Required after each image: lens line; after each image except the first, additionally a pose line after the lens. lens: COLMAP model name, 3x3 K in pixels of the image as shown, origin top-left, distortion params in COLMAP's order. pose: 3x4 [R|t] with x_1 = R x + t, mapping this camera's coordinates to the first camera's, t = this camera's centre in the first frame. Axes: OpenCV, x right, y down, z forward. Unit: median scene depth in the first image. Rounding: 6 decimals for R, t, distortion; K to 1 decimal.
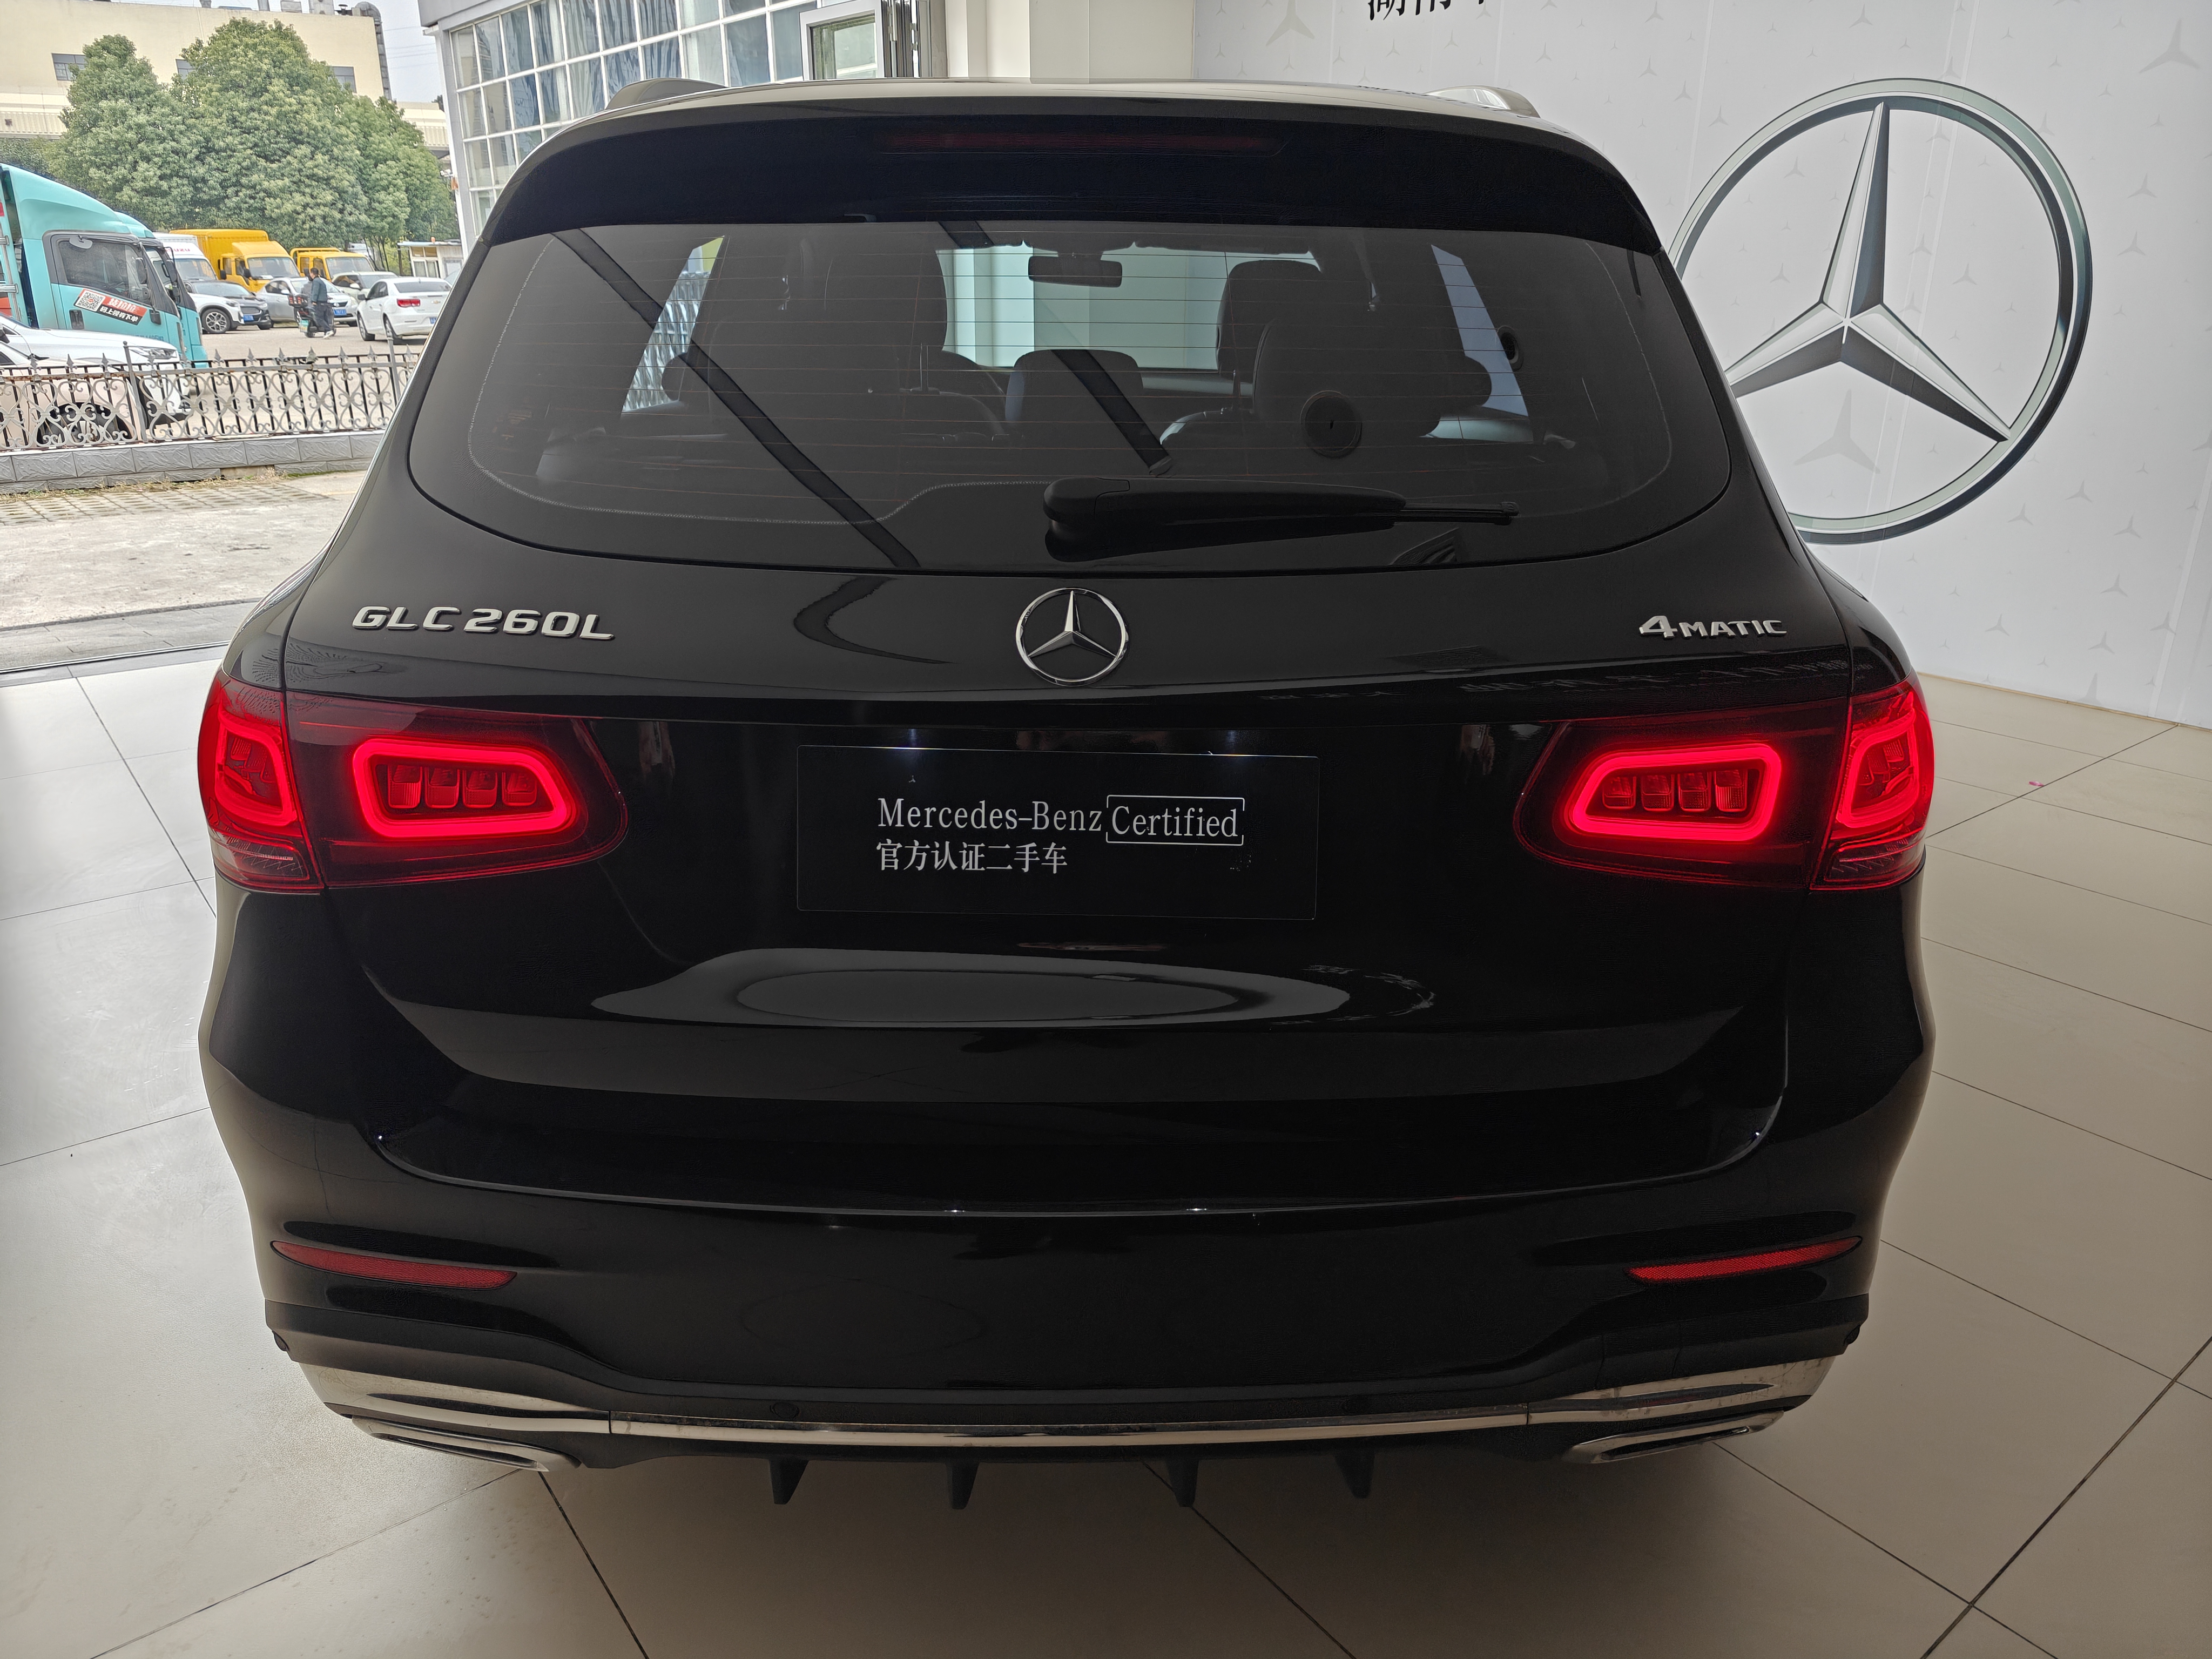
lens RADIAL K [[1515.3, 0, 1106.0], [0, 1515.3, 829.5], [0, 0, 1]] dist [0.039099, -0.046747]
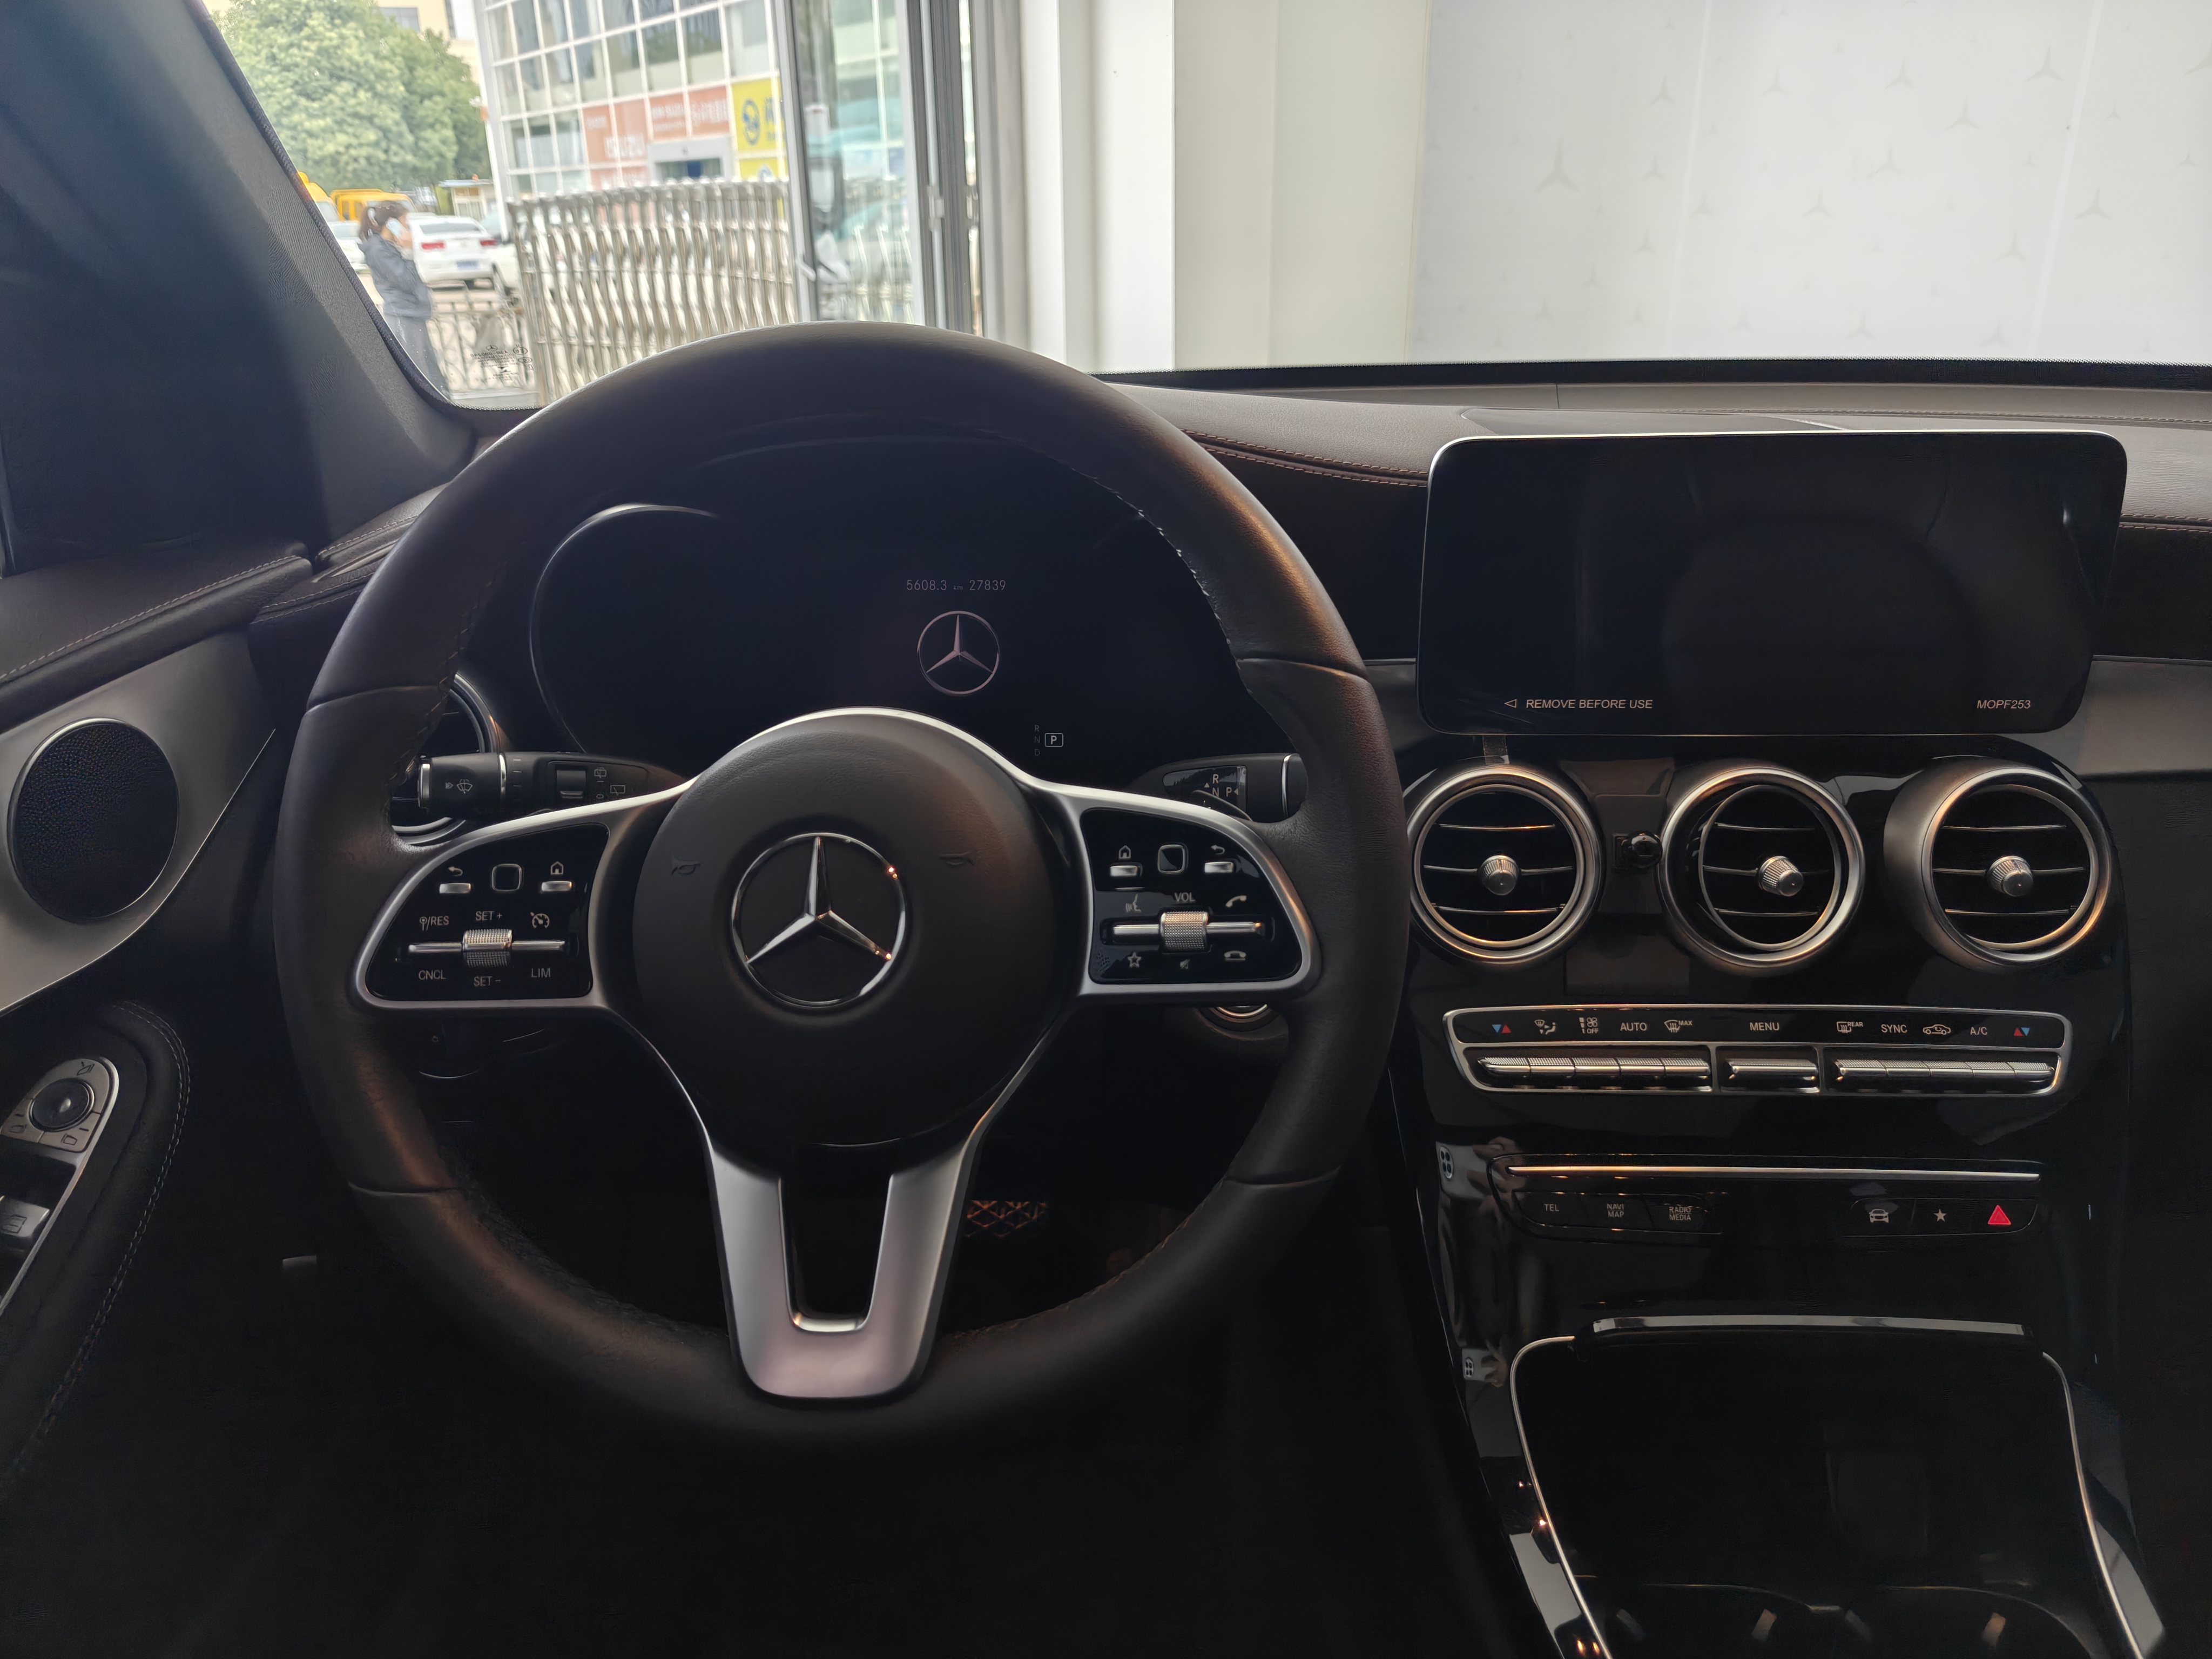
lens RADIAL K [[1532.2, 0, 1107.8], [0, 1532.2, 811.2], [0, 0, 1]] dist [0.026594, -0.043673]
pose [[0.998628, -0.002260, -0.052310, -0.016096], [0.003643, 0.999646, 0.026355, -0.058851], [0.052232, -0.026509, 0.998283, 0.184760]]
